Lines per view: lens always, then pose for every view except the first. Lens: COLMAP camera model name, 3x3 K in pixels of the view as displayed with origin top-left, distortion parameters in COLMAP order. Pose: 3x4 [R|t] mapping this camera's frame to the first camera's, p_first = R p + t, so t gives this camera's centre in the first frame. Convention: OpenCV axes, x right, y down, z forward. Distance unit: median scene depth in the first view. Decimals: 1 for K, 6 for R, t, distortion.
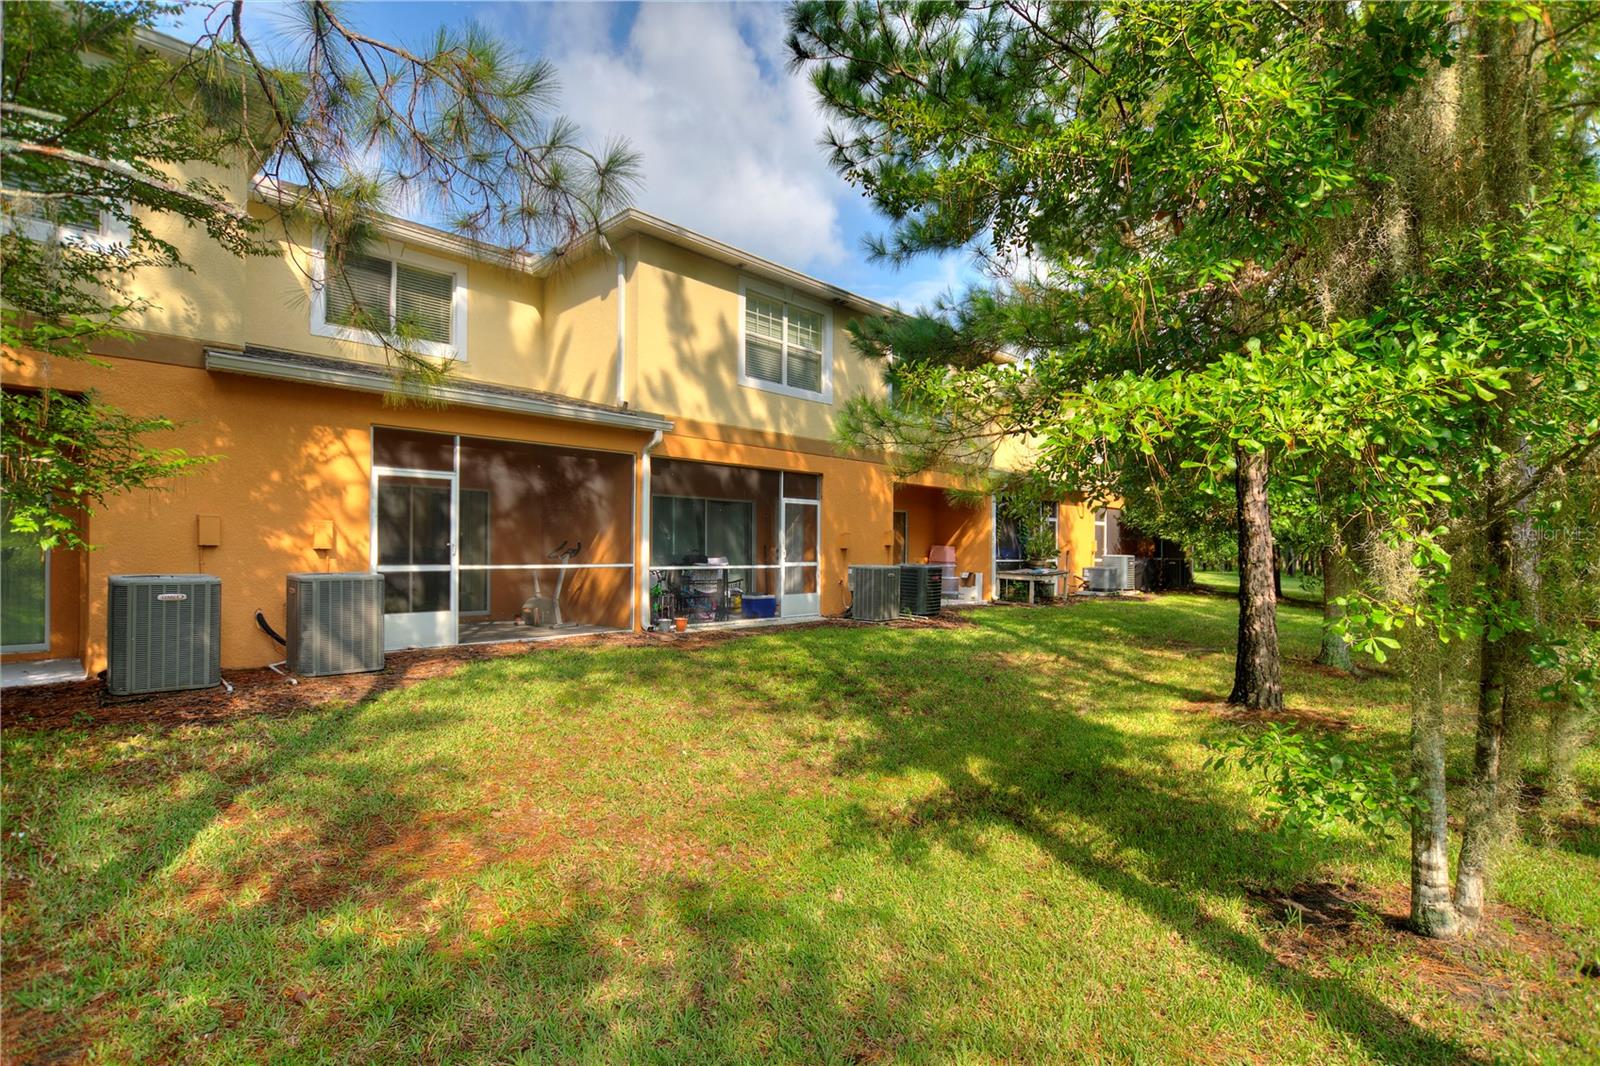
lens RADIAL K [[744.8, 0, 809.1], [0, 744.8, 542.5], [0, 0, 1]] dist [0.000095, -0.000676]
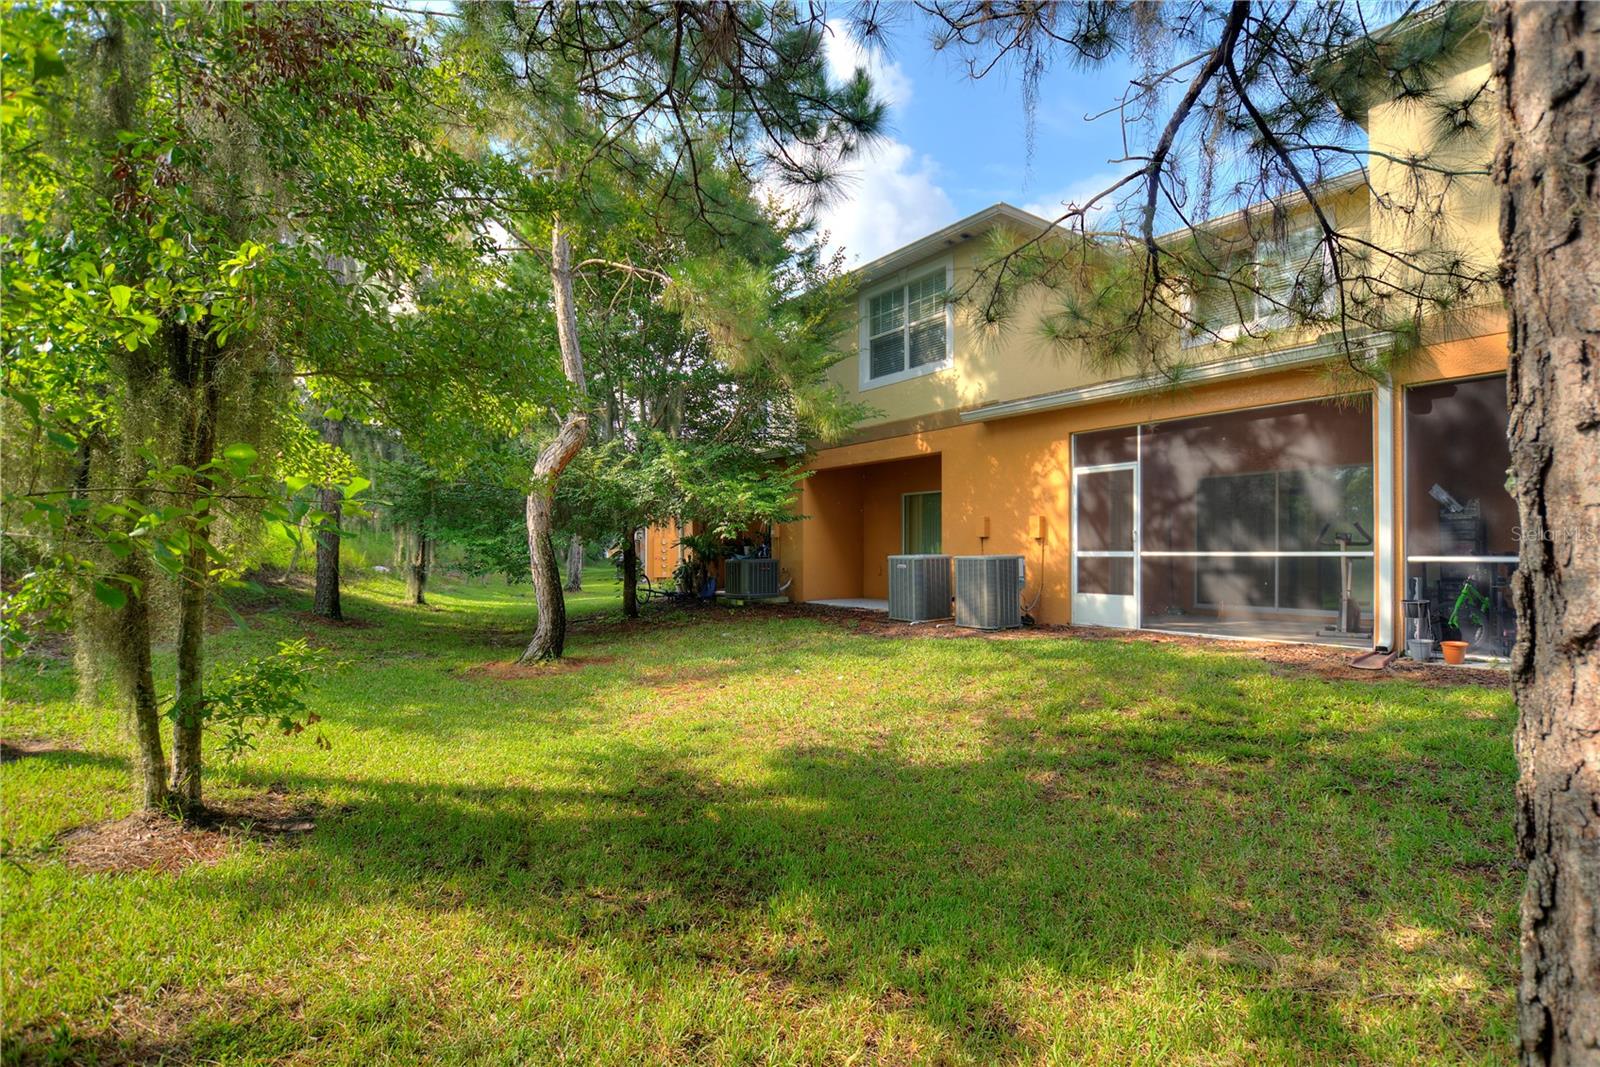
lens RADIAL K [[744.8, 0, 809.1], [0, 744.8, 543.0], [0, 0, 1]] dist [0.000095, -0.000676]
pose [[-0.160511, -0.013368, -0.986943, 0.615996], [0.004780, 0.999886, -0.014321, 0.030891], [0.987022, -0.007016, -0.160429, 0.720499]]
